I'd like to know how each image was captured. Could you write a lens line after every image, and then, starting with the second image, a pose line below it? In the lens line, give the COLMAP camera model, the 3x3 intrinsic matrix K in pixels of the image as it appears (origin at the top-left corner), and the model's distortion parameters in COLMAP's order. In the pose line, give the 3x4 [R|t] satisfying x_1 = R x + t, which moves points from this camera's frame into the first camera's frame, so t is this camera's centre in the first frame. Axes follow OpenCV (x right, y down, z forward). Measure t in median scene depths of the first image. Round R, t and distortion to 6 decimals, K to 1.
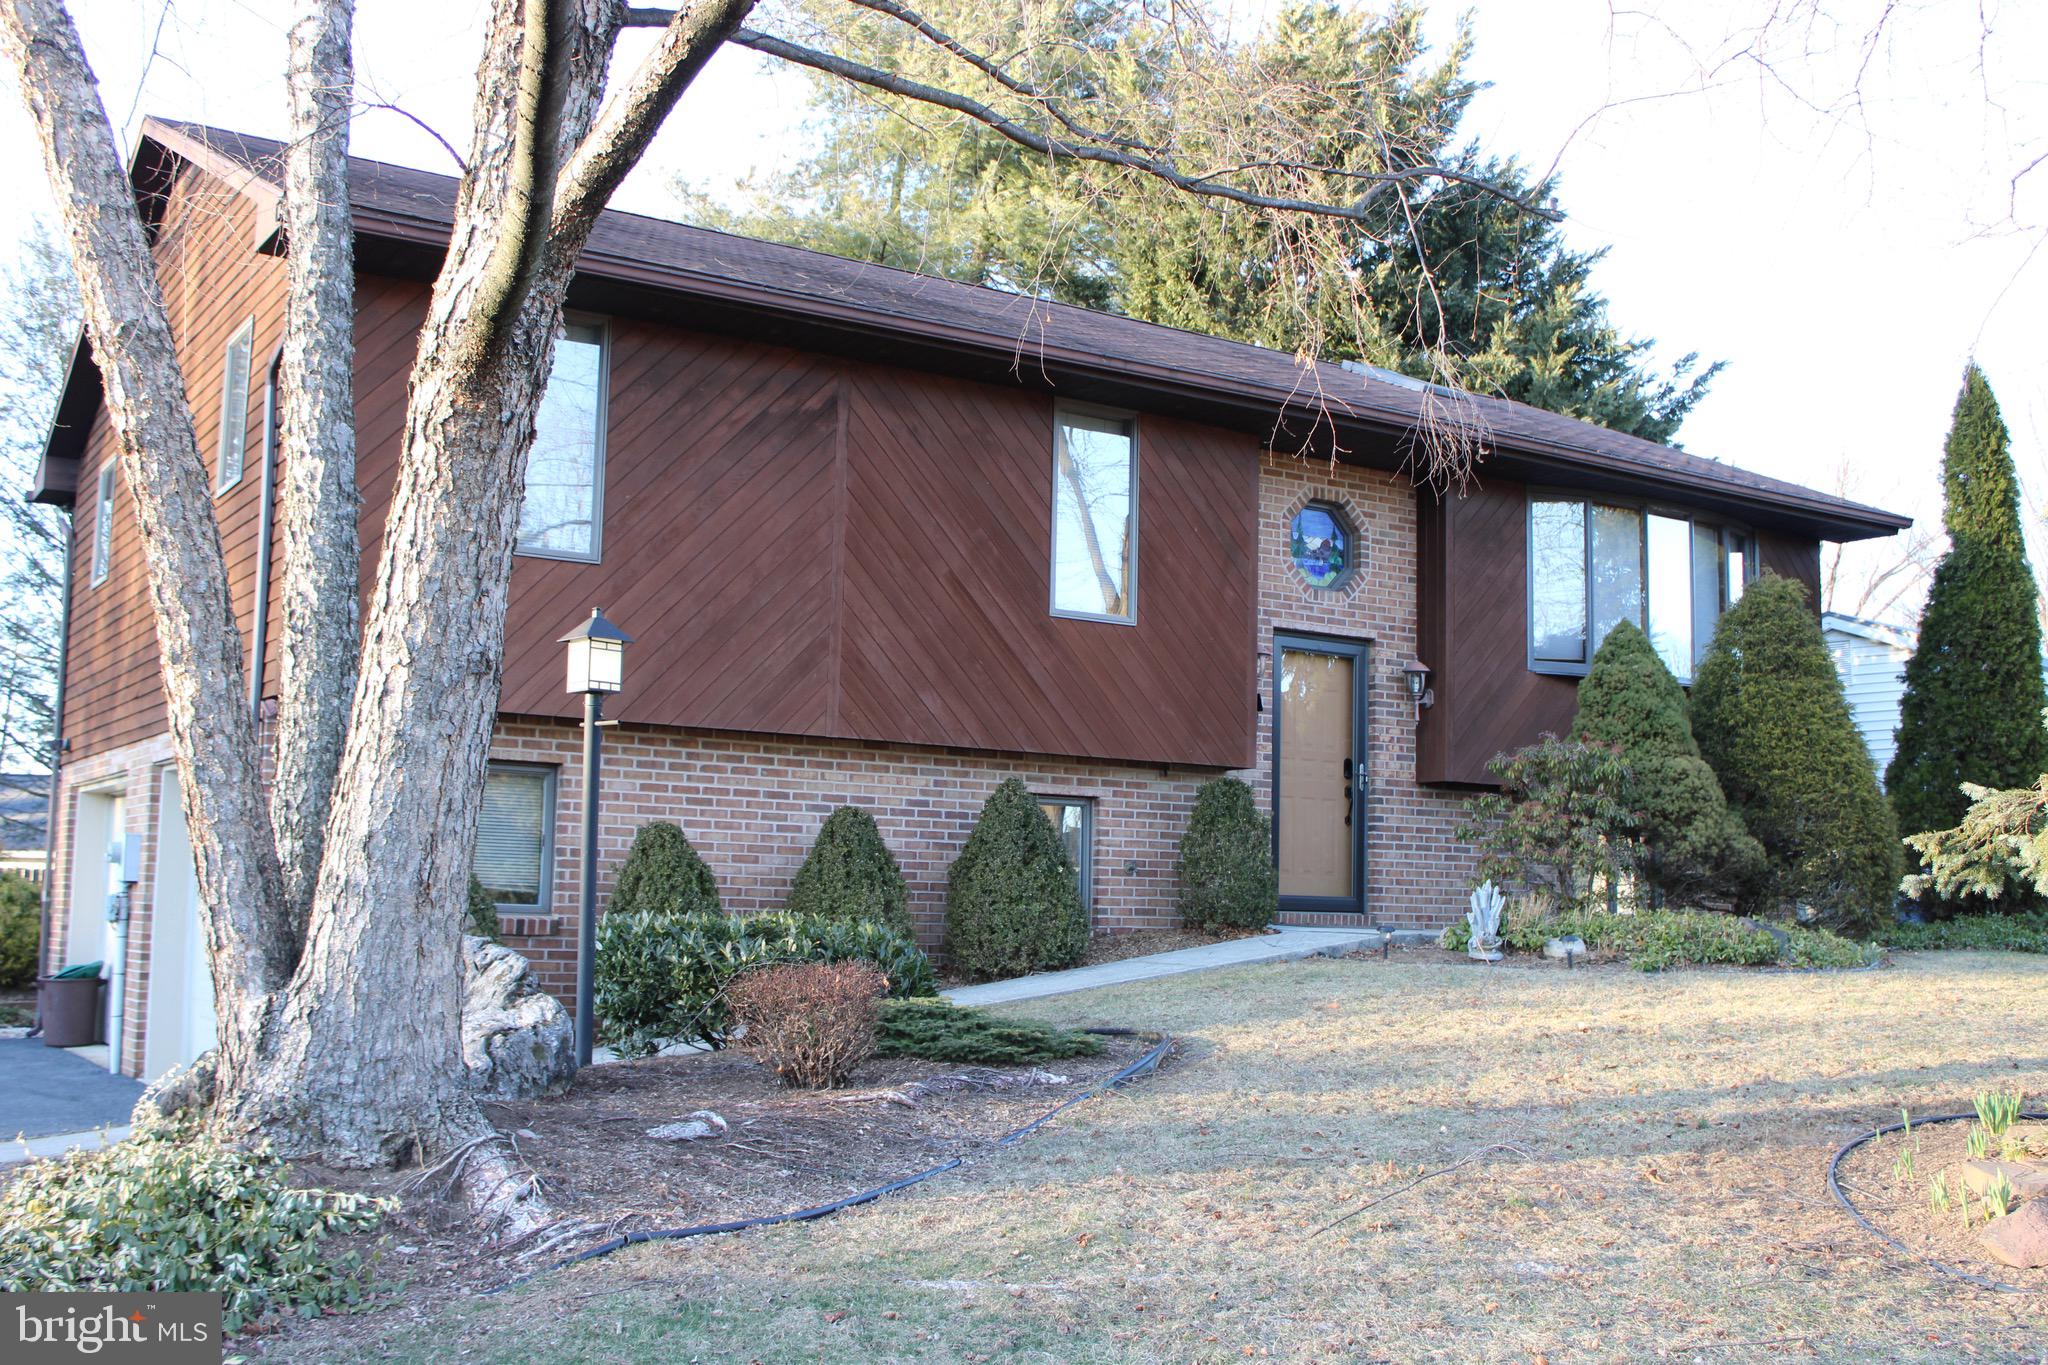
lens RADIAL K [[2076.7, 0, 1024.0], [0, 2076.7, 682.5], [0, 0, 1]] dist [-0.144155, 0.152181]
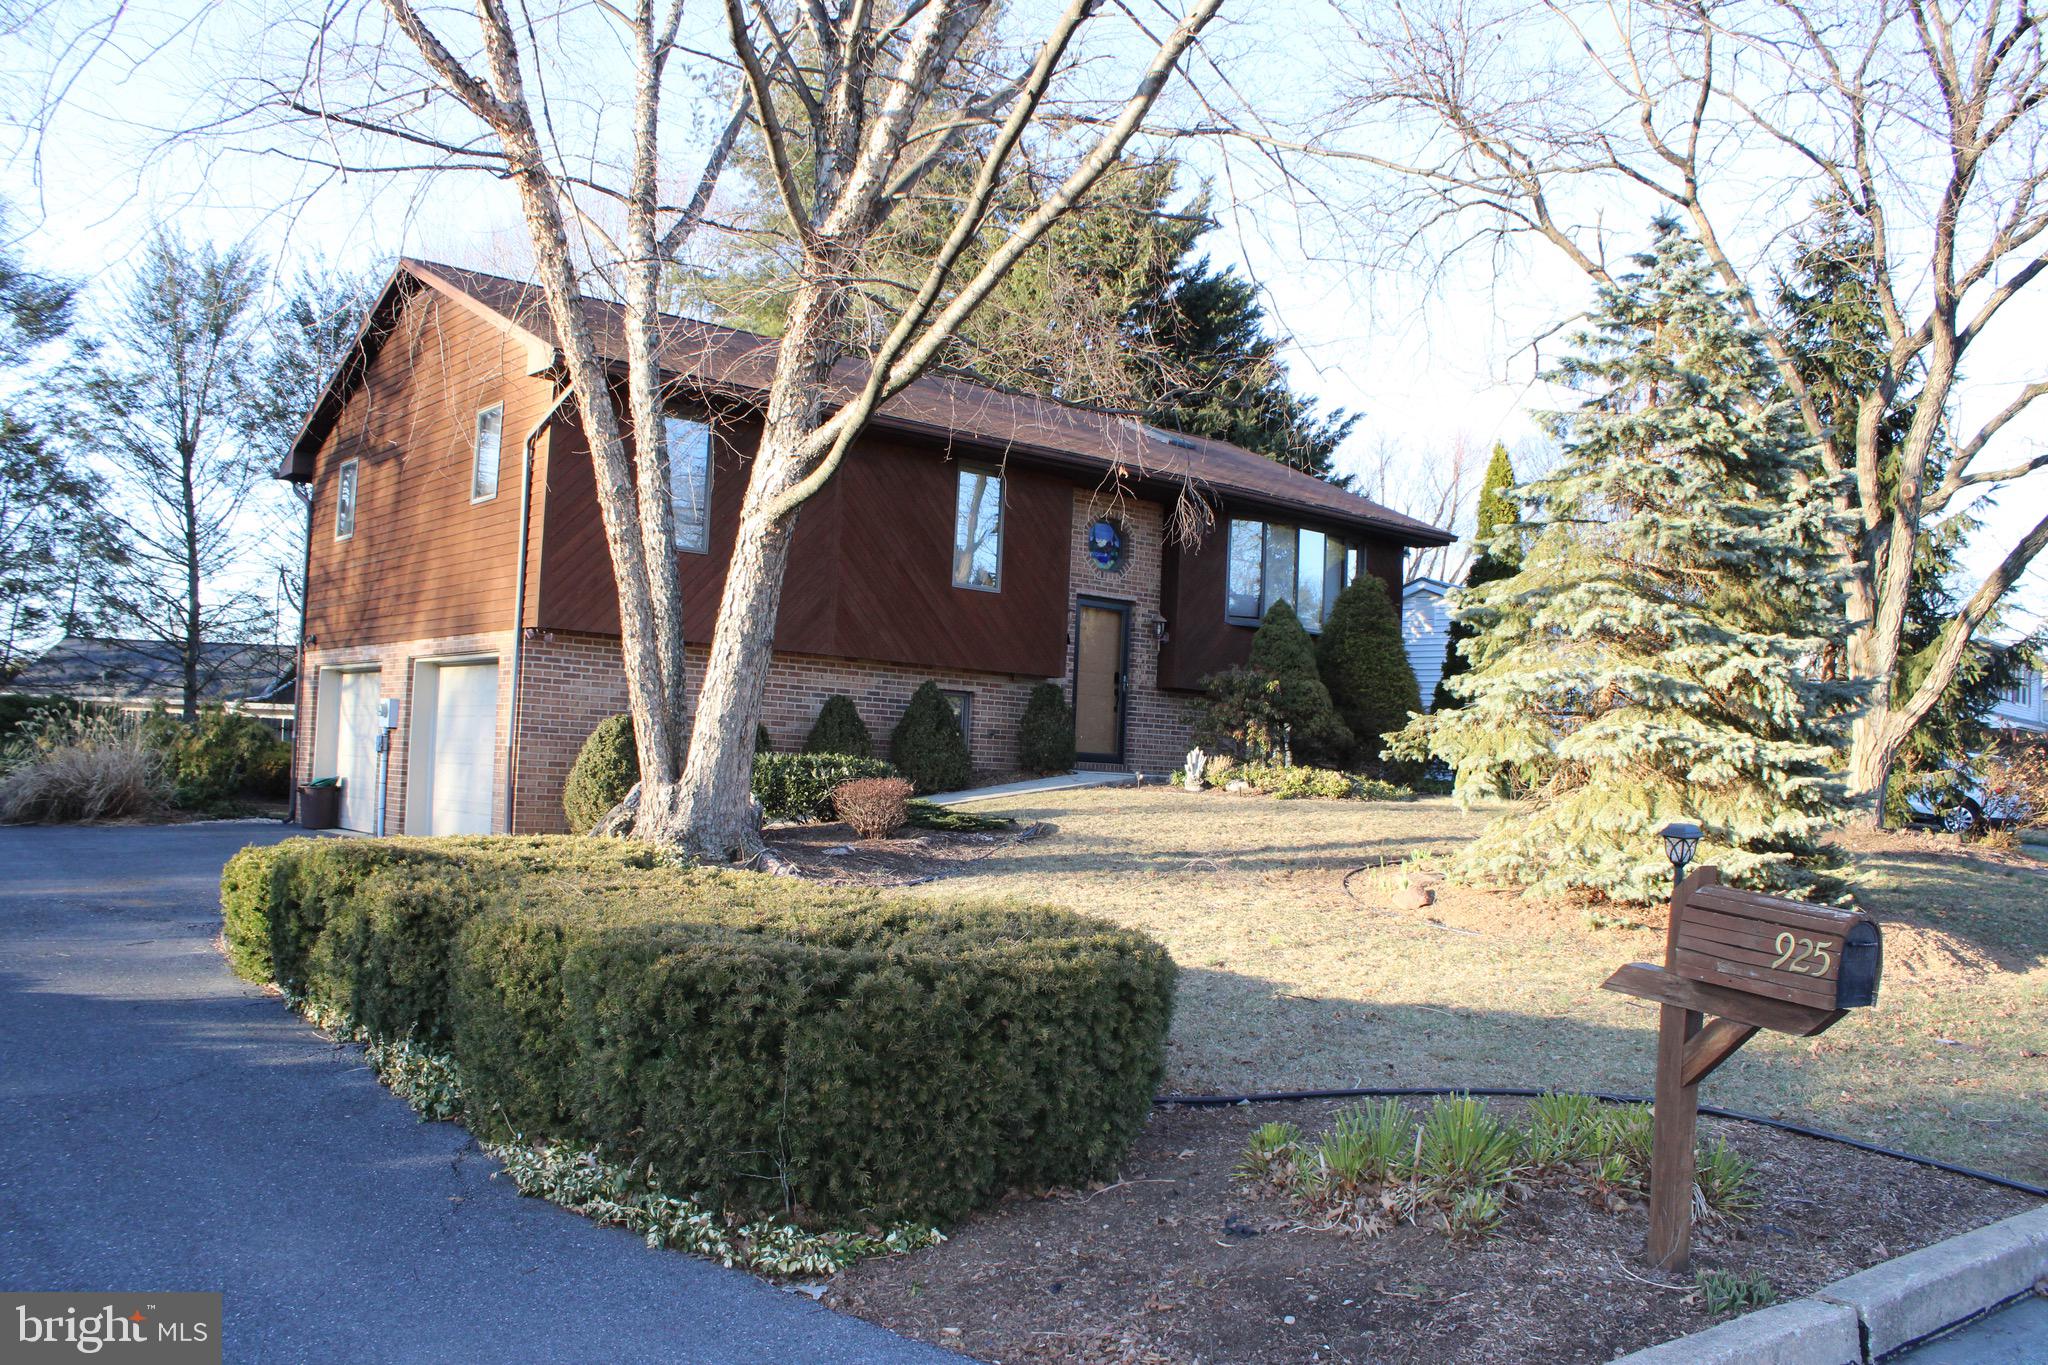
lens RADIAL K [[1696.0, 0, 1018.4], [0, 1696.0, 684.8], [0, 0, 1]] dist [-0.165620, 0.152206]
pose [[0.992573, 0.029256, 0.118078, -0.089700], [-0.036819, 0.997373, 0.062386, -0.037639], [-0.115942, -0.066270, 0.991043, -0.375449]]
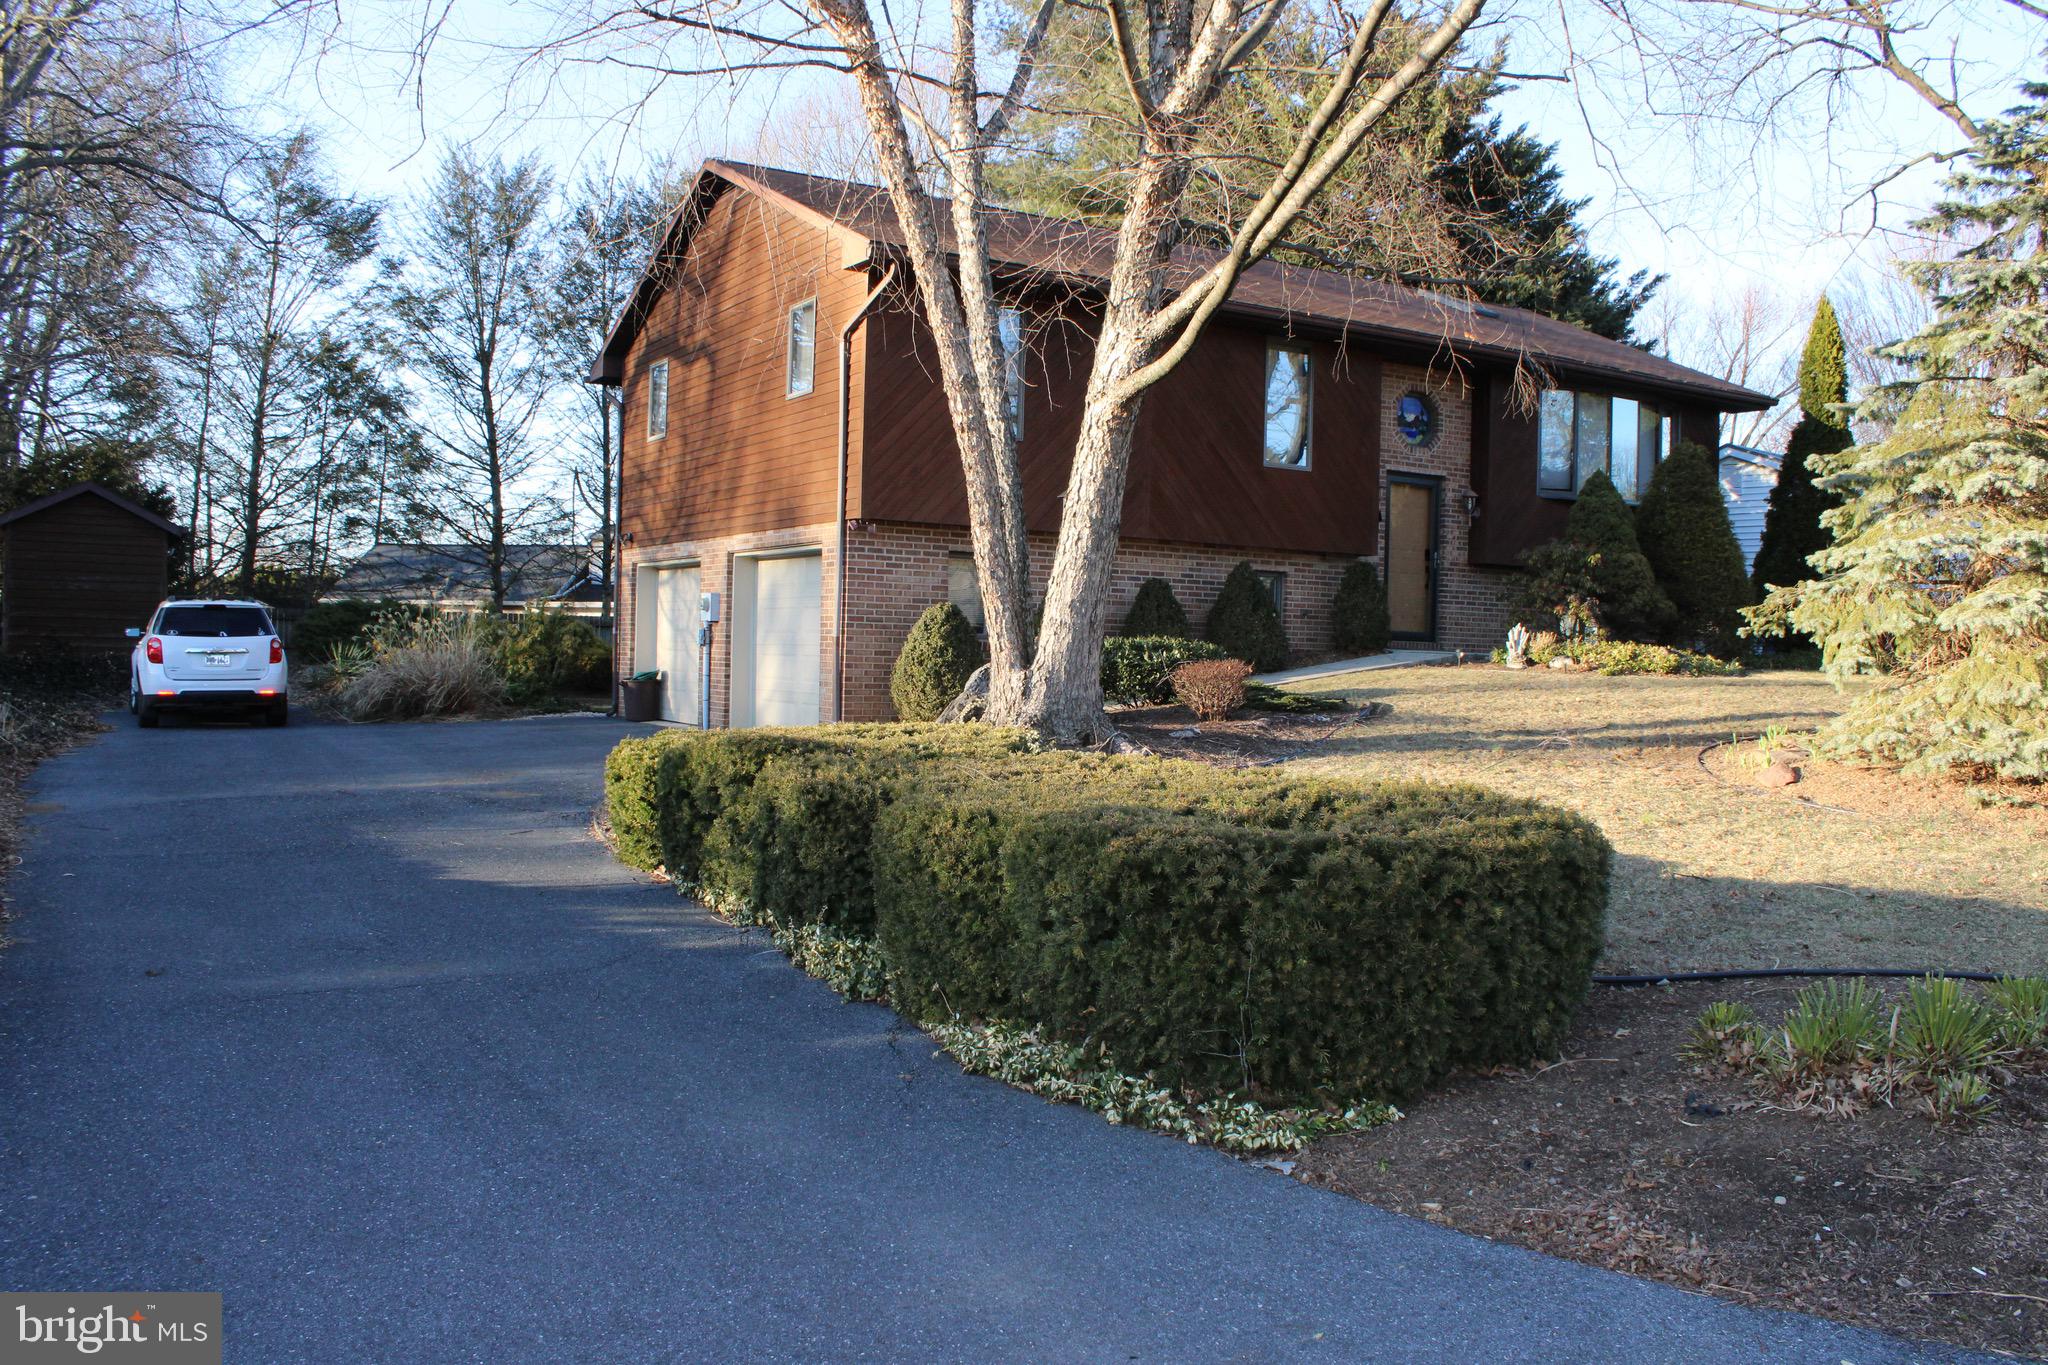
lens RADIAL K [[1696.0, 0, 1018.4], [0, 1696.0, 684.8], [0, 0, 1]] dist [-0.165620, 0.152206]
pose [[0.999471, 0.006092, -0.031954, -0.133184], [-0.001757, 0.990985, 0.133960, -0.036447], [0.032482, -0.133833, 0.990471, -0.373376]]
